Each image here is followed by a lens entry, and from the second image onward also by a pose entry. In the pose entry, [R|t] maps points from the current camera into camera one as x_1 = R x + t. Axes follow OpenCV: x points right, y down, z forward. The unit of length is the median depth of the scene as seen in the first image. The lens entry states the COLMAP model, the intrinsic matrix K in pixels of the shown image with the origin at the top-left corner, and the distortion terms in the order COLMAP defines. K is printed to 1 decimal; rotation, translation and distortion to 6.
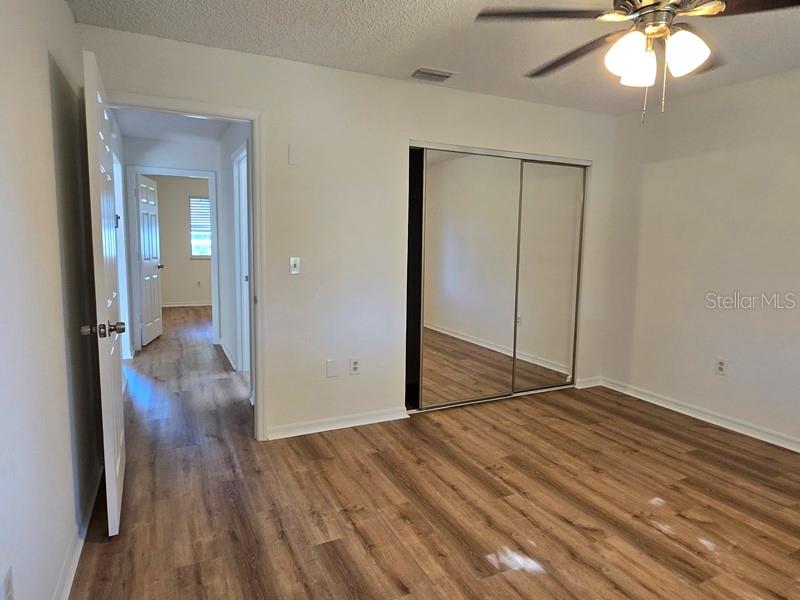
lens RADIAL K [[478.8, 0, 403.3], [0, 478.8, 299.1], [0, 0, 1]] dist [-0.004173, 0.000626]
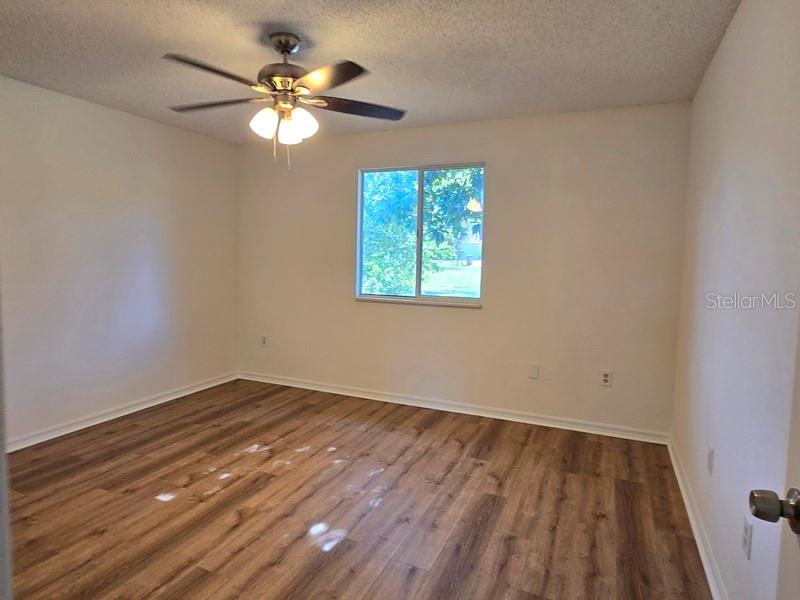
lens RADIAL K [[478.8, 0, 398.5], [0, 478.8, 297.6], [0, 0, 1]] dist [-0.004173, 0.000626]
pose [[-0.650695, -0.087628, 0.754266, -0.591428], [0.066353, 0.982958, 0.171439, -0.161140], [-0.756435, 0.161603, -0.633791, 1.271329]]
